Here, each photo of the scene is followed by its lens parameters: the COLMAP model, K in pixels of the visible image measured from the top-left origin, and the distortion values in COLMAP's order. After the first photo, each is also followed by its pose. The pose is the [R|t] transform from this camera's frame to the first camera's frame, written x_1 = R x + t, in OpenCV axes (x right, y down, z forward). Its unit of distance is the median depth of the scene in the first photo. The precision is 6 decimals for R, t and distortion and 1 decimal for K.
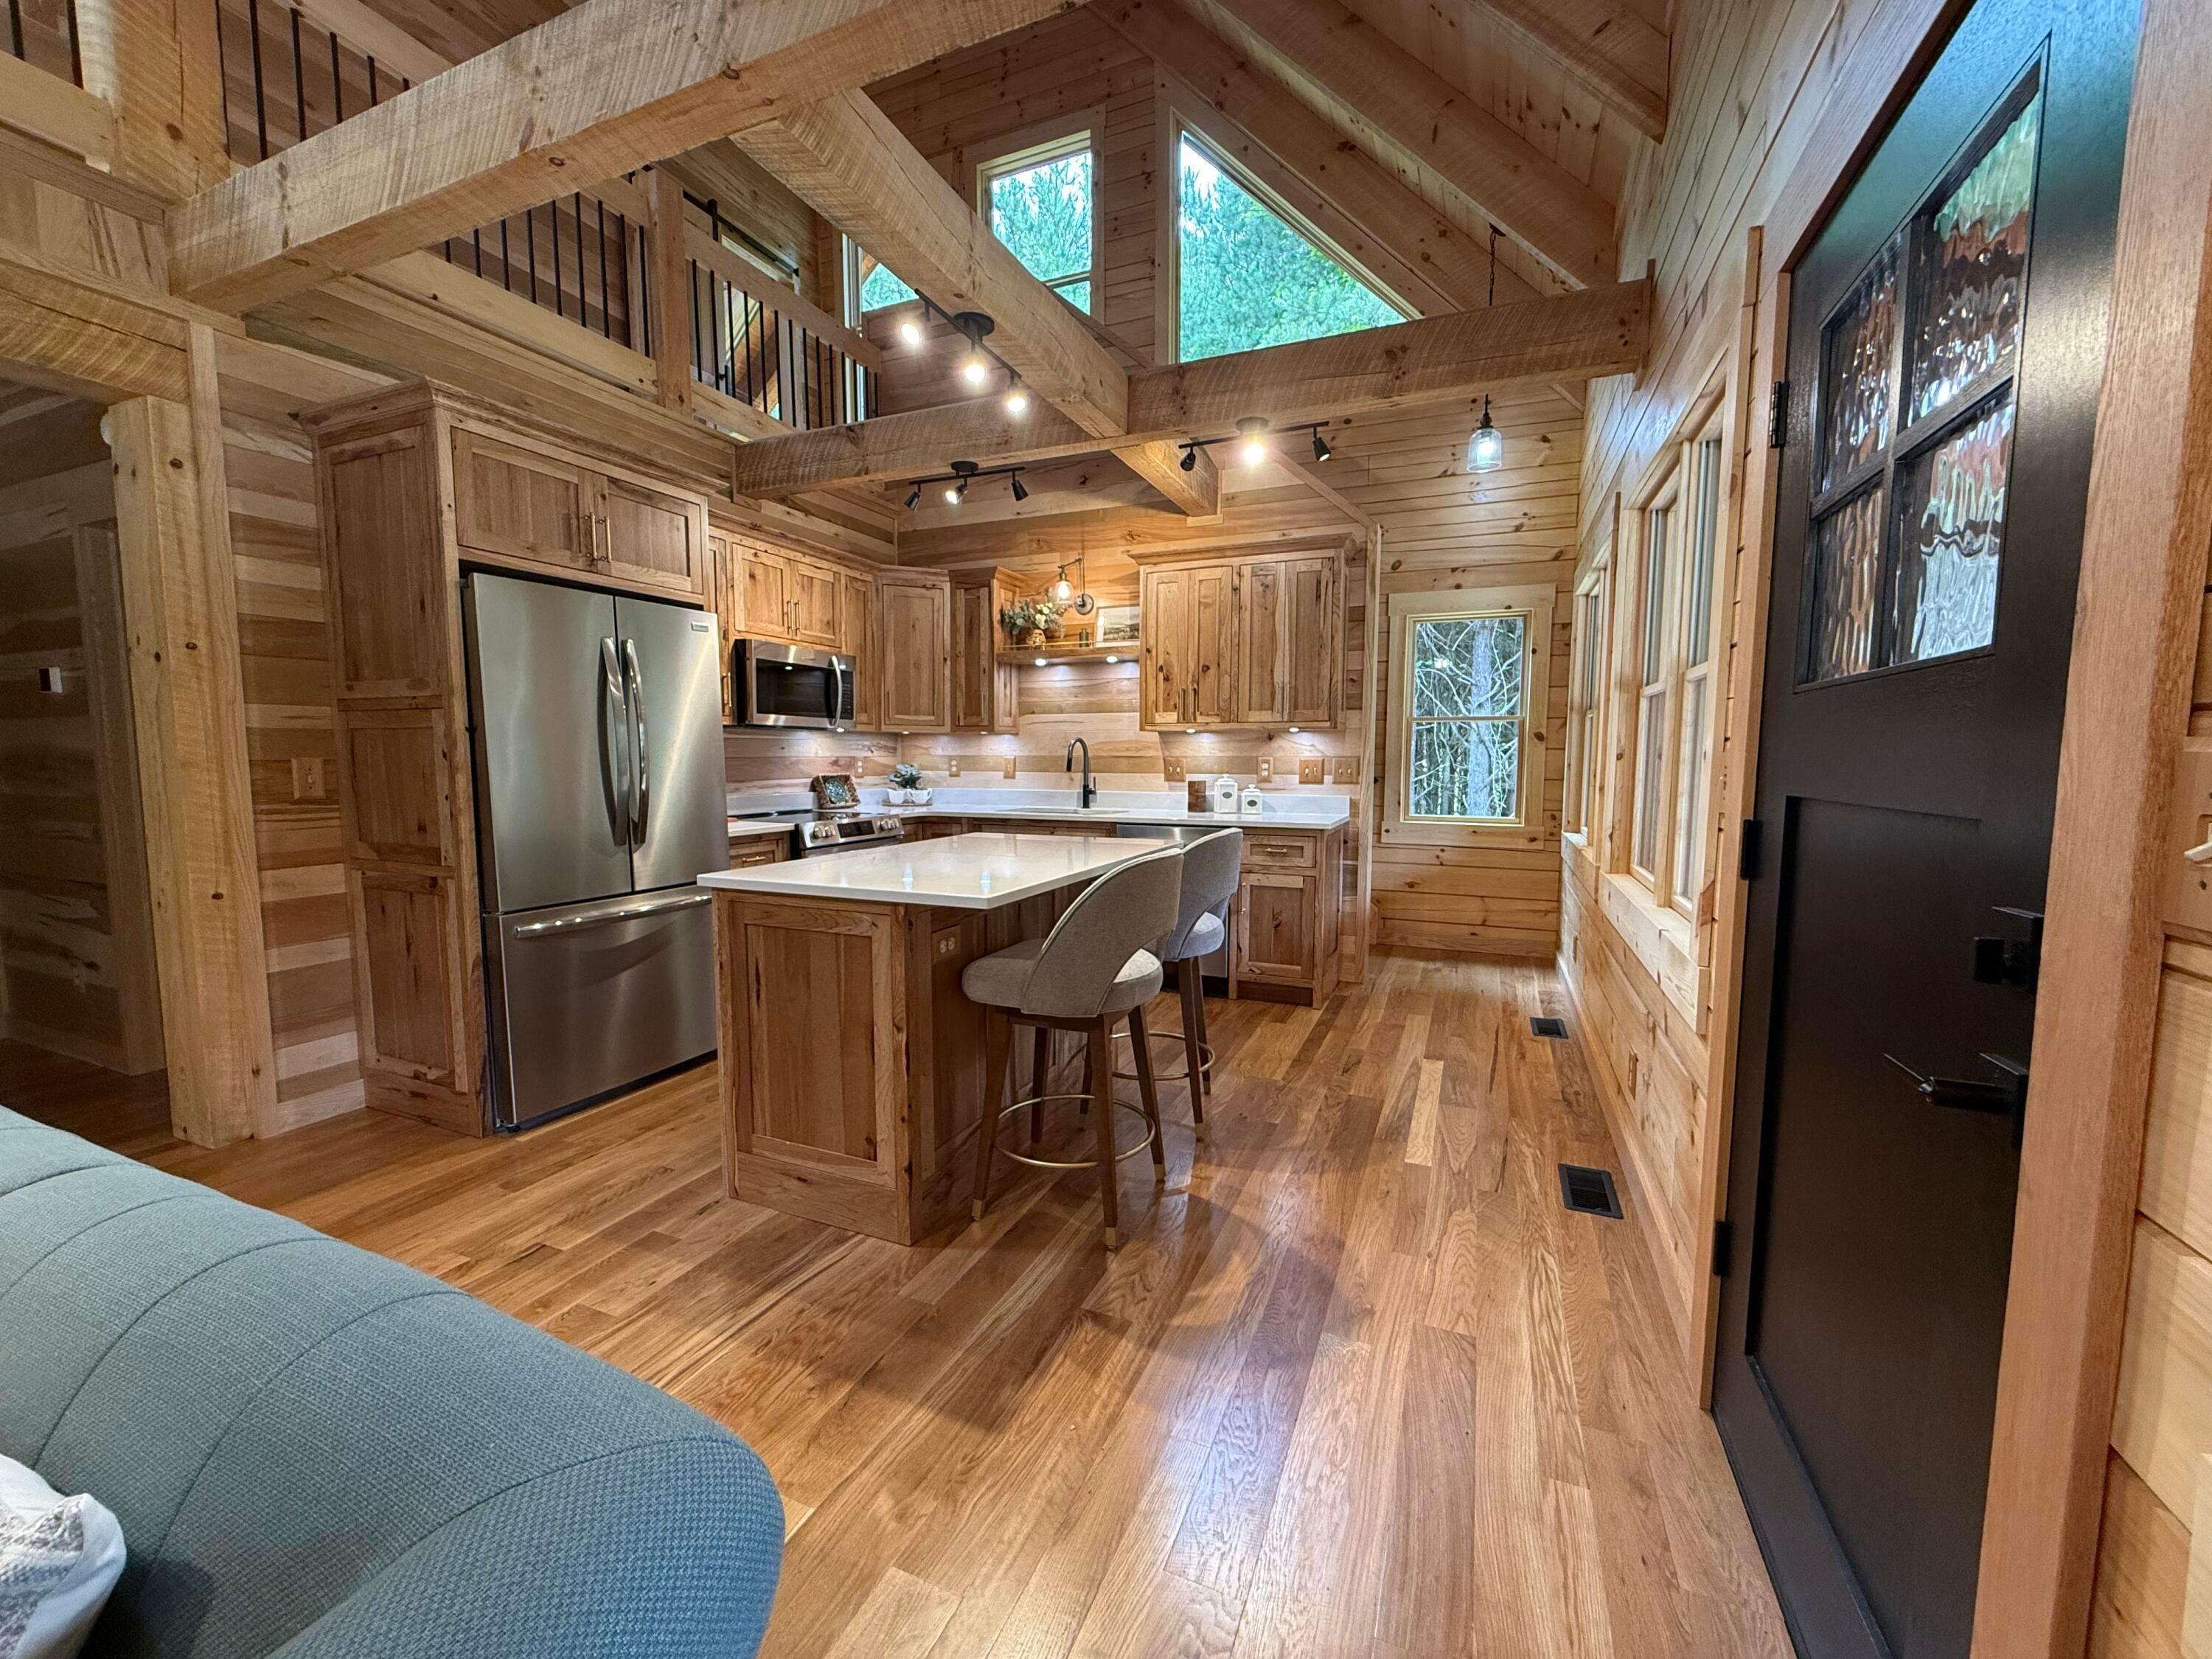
lens RADIAL K [[880.8, 0, 1099.3], [0, 880.8, 833.9], [0, 0, 1]] dist [0.001806, -0.000109]
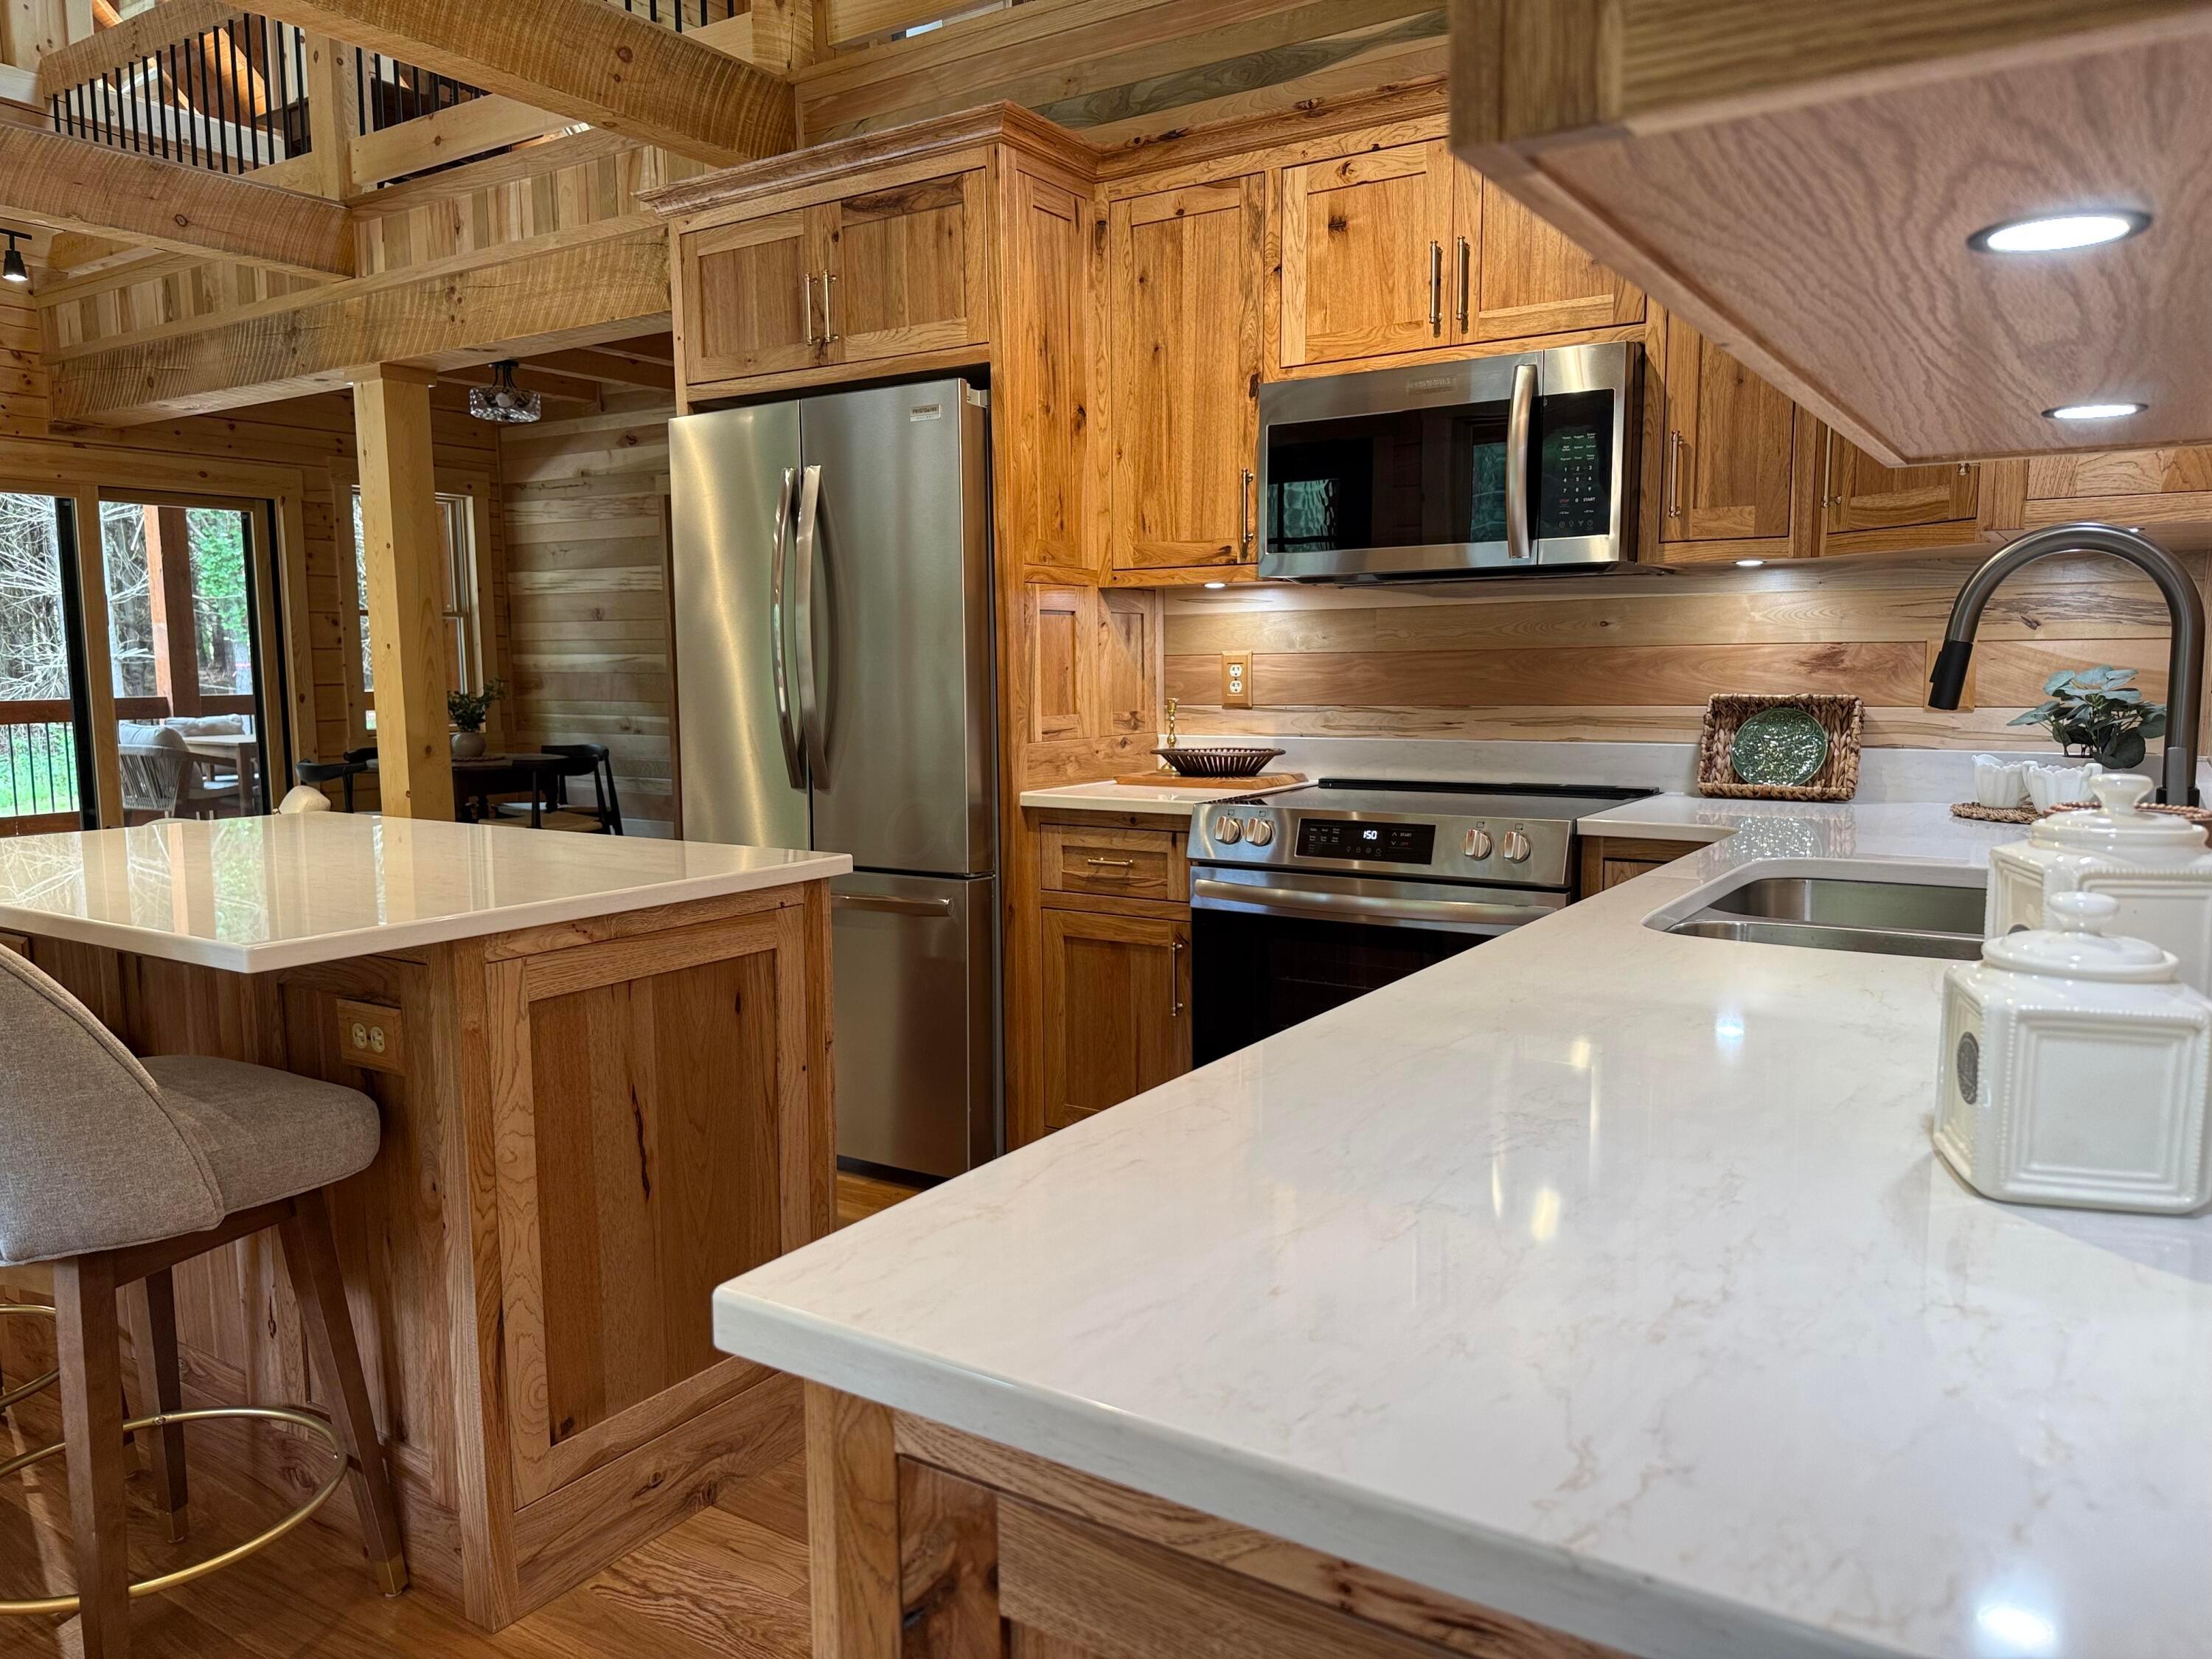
lens RADIAL K [[1567.7, 0, 1112.2], [0, 1567.7, 864.4], [0, 0, 1]] dist [0.053873, -0.068093]
pose [[-0.167884, 0.125398, -0.977799, 0.368224], [-0.080826, 0.986786, 0.140428, -0.074168], [0.982488, 0.102607, -0.155530, 0.920460]]
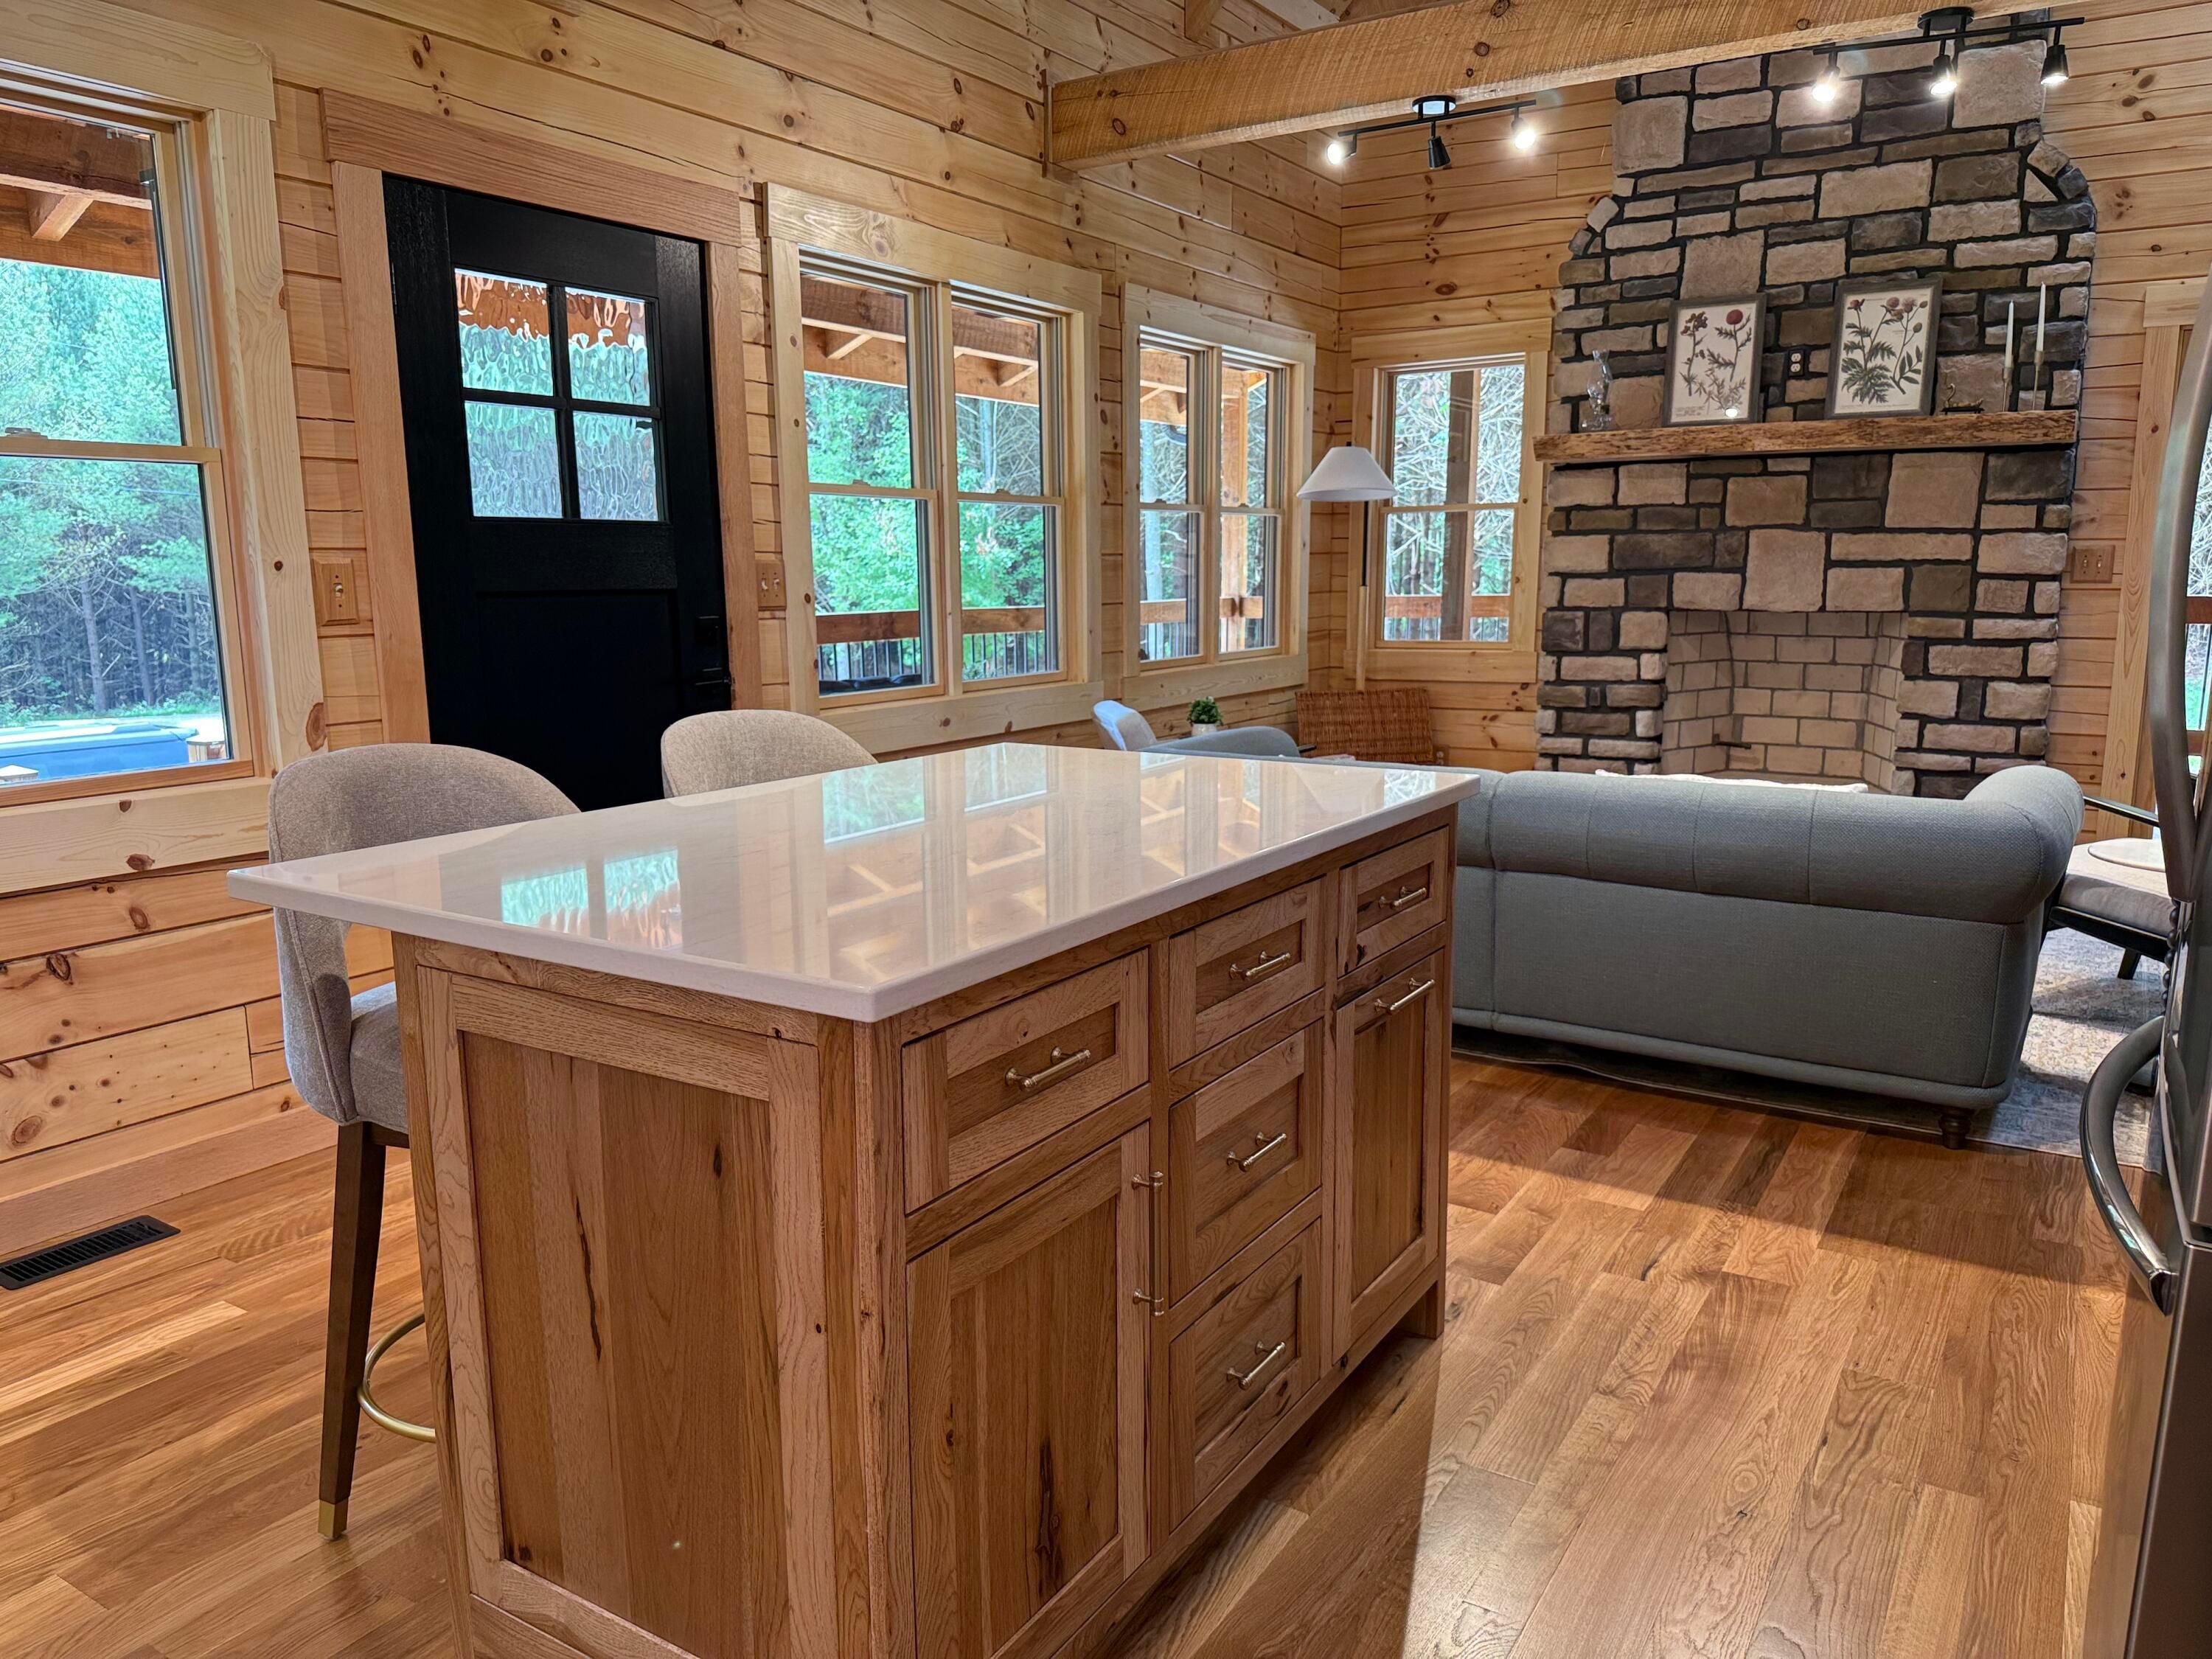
lens RADIAL K [[1567.7, 0, 1171.7], [0, 1567.7, 811.7], [0, 0, 1]] dist [0.053873, -0.068093]
pose [[-0.989580, -0.022141, 0.142271, -0.193205], [0.013514, 0.969460, 0.244876, -0.091936], [-0.143348, 0.244247, -0.959059, 0.995288]]
